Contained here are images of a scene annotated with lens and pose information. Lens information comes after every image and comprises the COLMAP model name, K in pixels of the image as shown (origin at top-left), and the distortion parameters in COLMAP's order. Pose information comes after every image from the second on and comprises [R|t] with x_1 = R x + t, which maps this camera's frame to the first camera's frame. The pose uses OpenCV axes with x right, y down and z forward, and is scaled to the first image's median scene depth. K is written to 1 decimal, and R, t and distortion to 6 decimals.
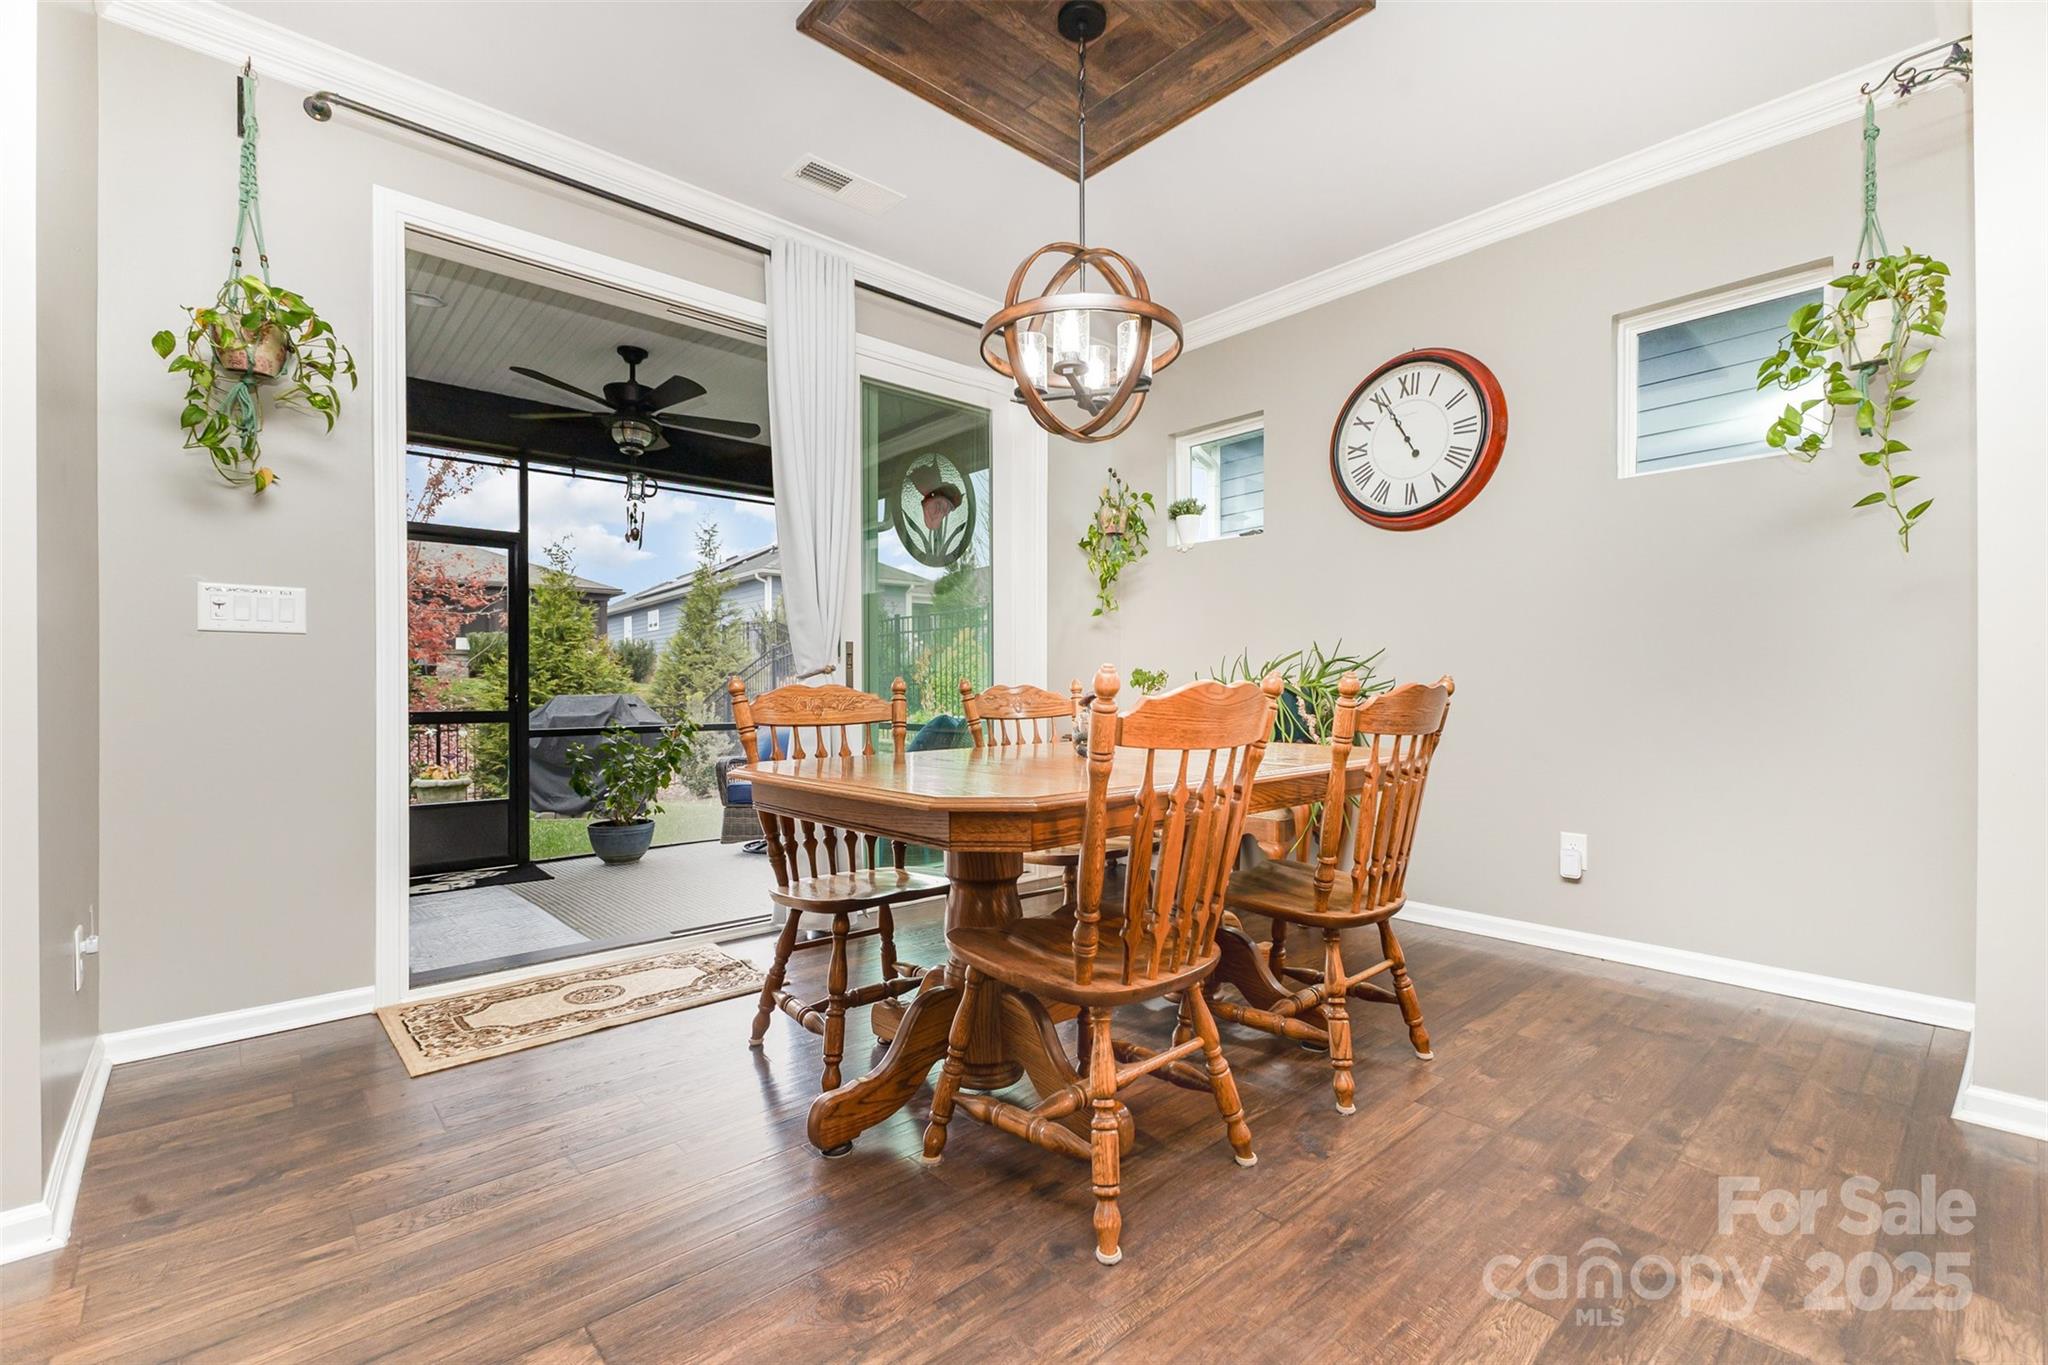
lens RADIAL K [[887.5, 0, 1033.1], [0, 887.5, 698.6], [0, 0, 1]] dist [0.002233, 0.000397]
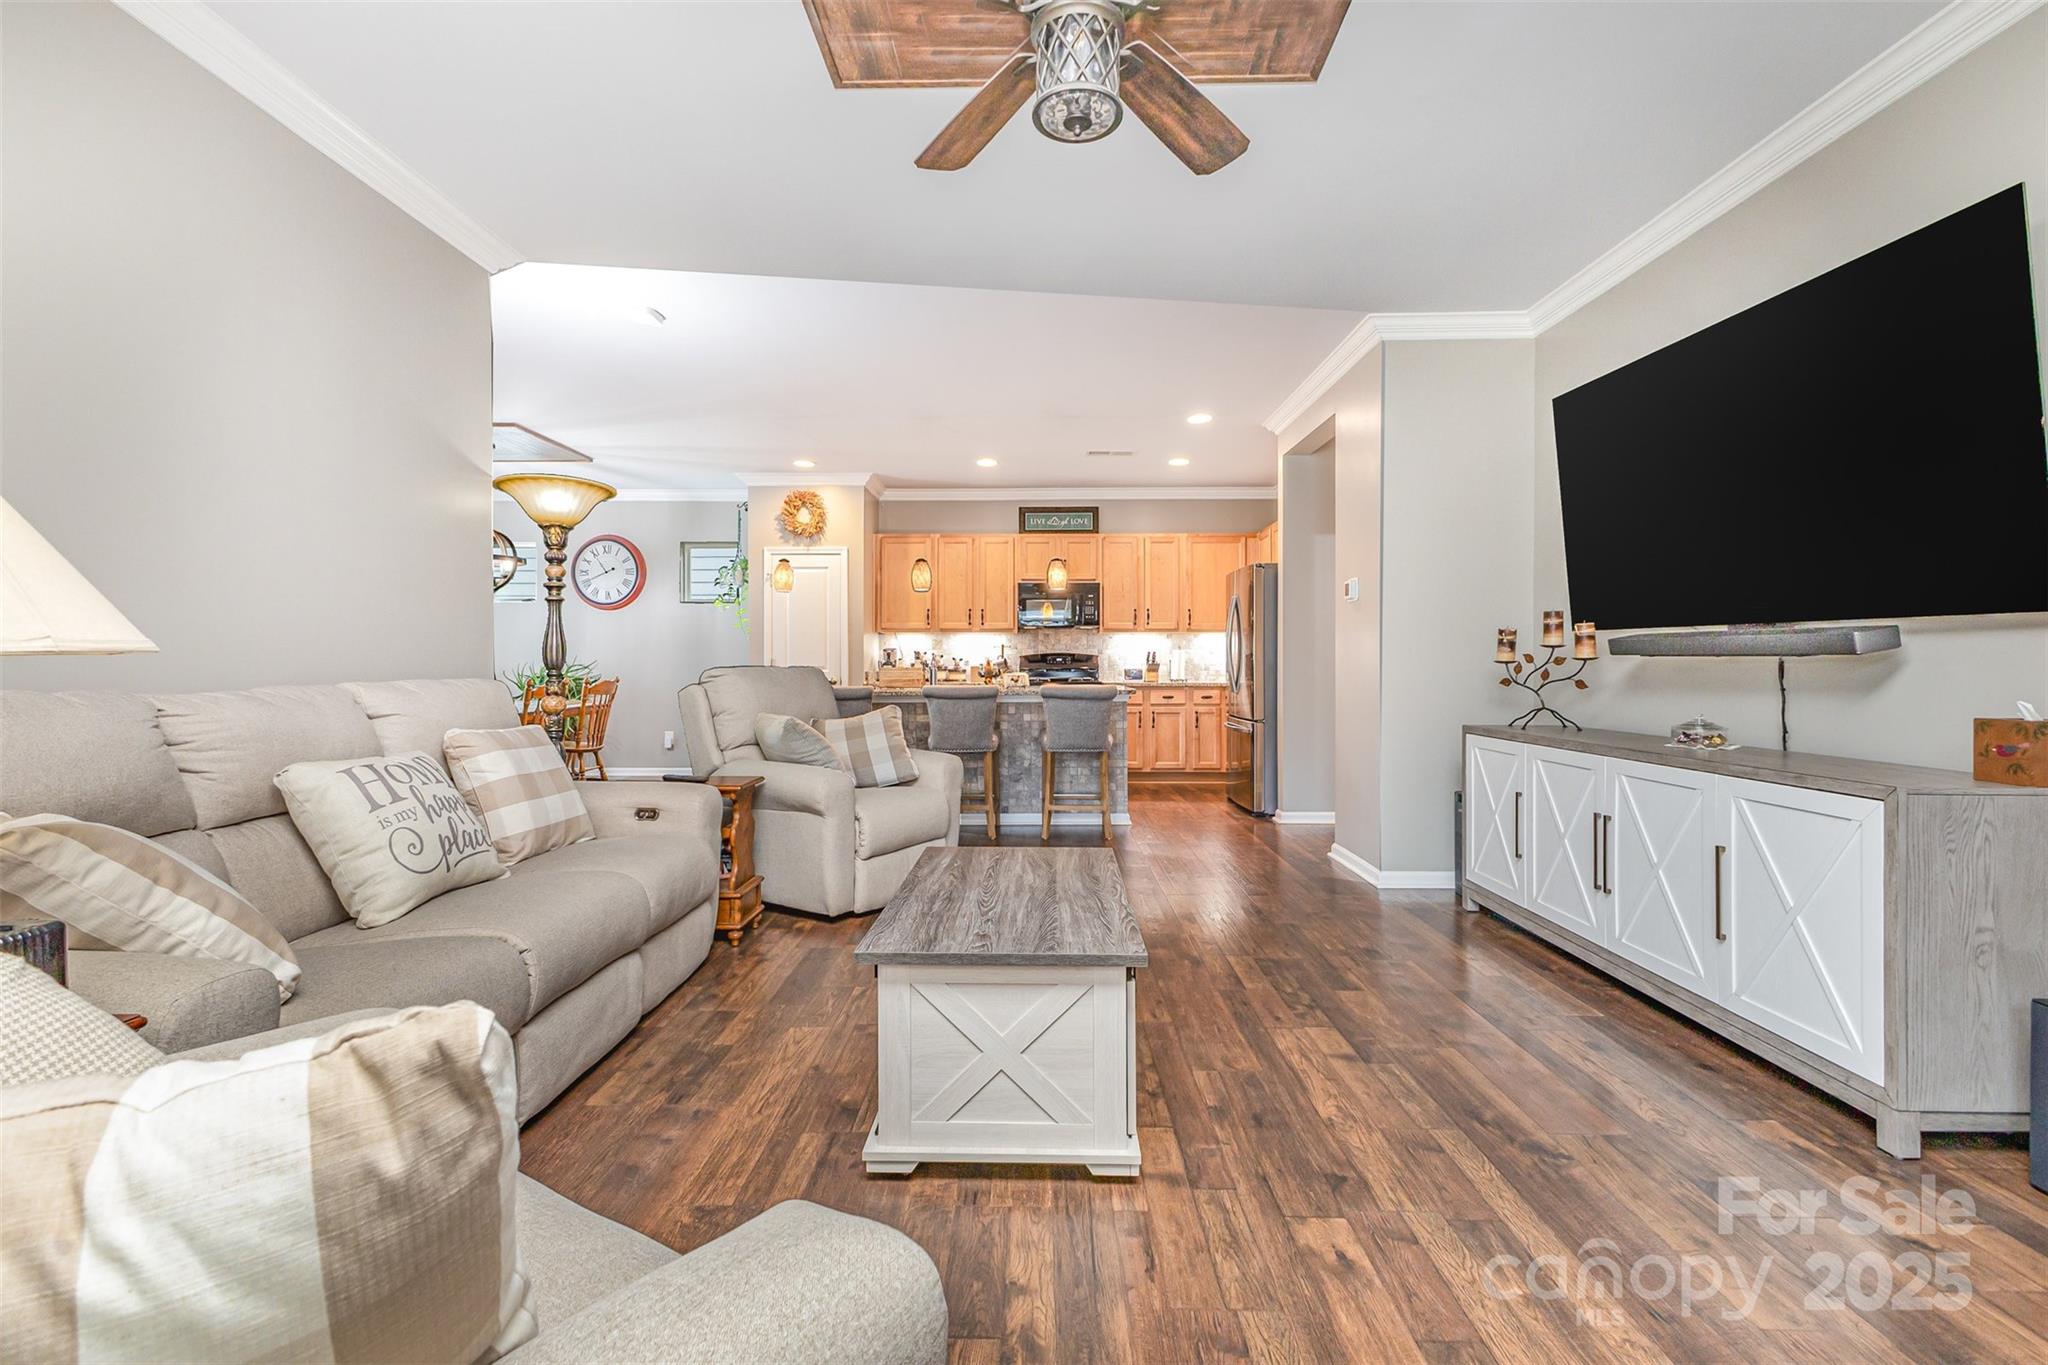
lens RADIAL K [[898.9, 0, 1030.4], [0, 898.9, 667.1], [0, 0, 1]] dist [0.006082, 0.001301]
pose [[0.679453, -0.003734, 0.733709, -0.438684], [0.006330, 0.999980, -0.000773, -0.022446], [-0.733691, 0.005170, 0.679463, -1.118082]]
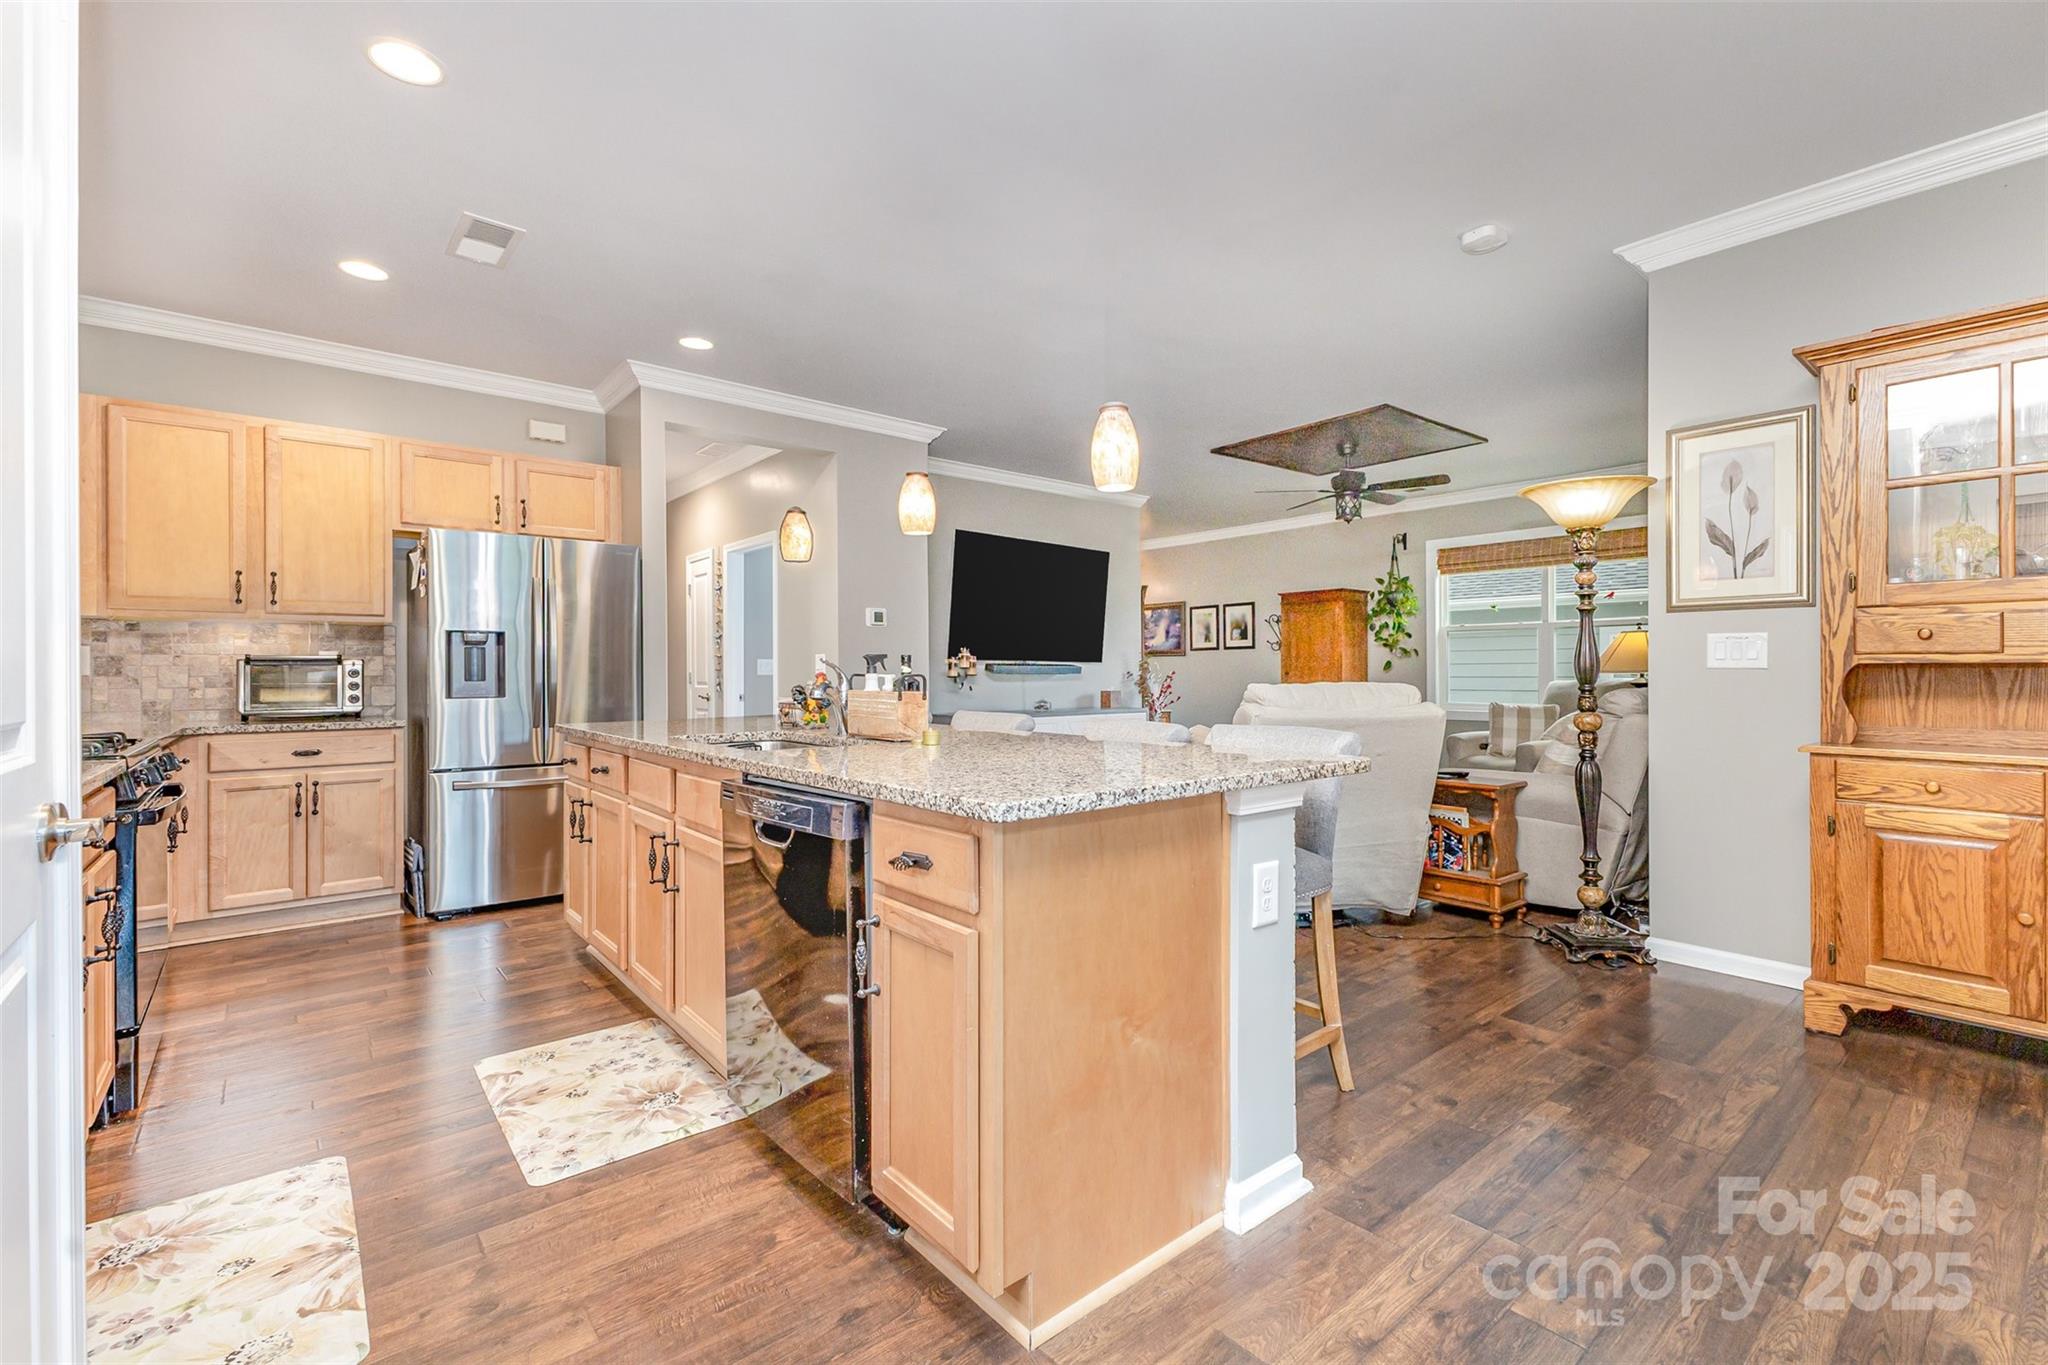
lens RADIAL K [[889.8, 0, 1021.9], [0, 889.8, 678.3], [0, 0, 1]] dist [0.002910, 0.000363]
pose [[-0.999082, 0.004499, 0.042608, 0.304525], [0.005001, 0.999919, 0.011684, -0.038426], [-0.042552, 0.011886, -0.999024, 0.504577]]
